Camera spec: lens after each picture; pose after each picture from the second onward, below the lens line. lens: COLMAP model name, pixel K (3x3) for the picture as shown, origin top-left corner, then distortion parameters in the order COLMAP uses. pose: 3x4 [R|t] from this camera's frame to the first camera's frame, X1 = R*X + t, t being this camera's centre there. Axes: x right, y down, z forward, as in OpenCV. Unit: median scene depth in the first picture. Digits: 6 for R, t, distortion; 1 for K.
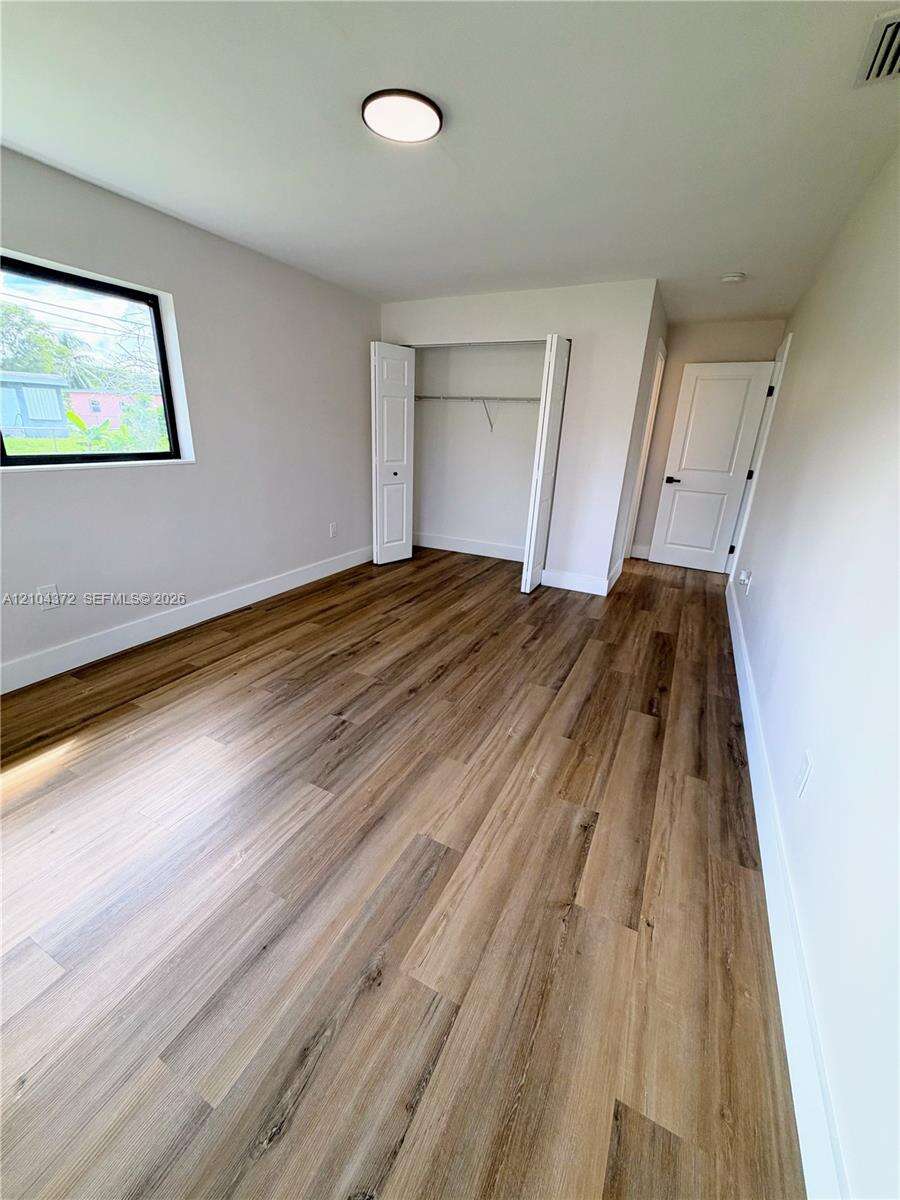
lens RADIAL K [[478.9, 0, 450.0], [0, 478.9, 600.0], [0, 0, 1]] dist [-0.000392, 0.000450]
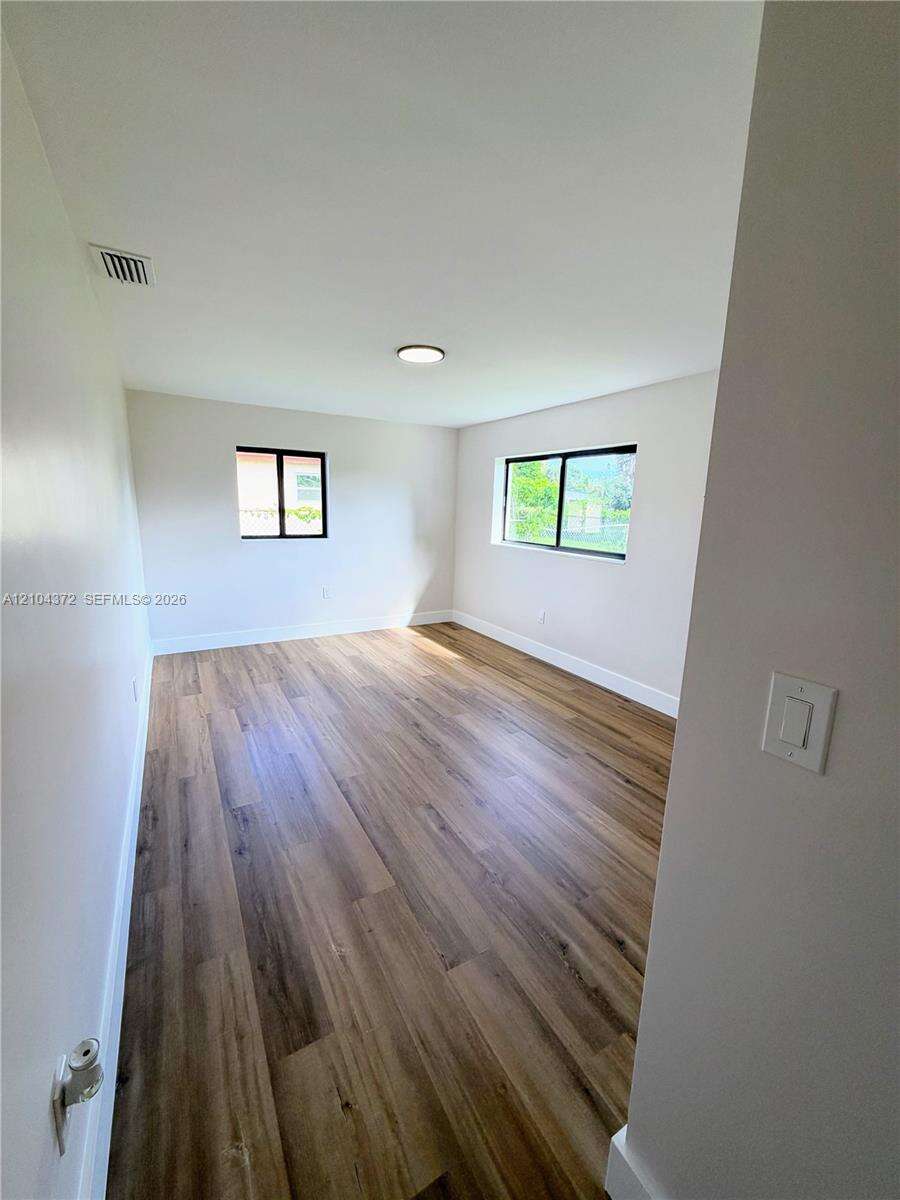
lens RADIAL K [[478.9, 0, 450.0], [0, 478.9, 600.0], [0, 0, 1]] dist [-0.000392, 0.000450]
pose [[-0.545767, 0.107383, -0.831028, 0.885680], [-0.331492, 0.883179, 0.331825, -0.548447], [0.769579, 0.456578, -0.446413, 1.468834]]
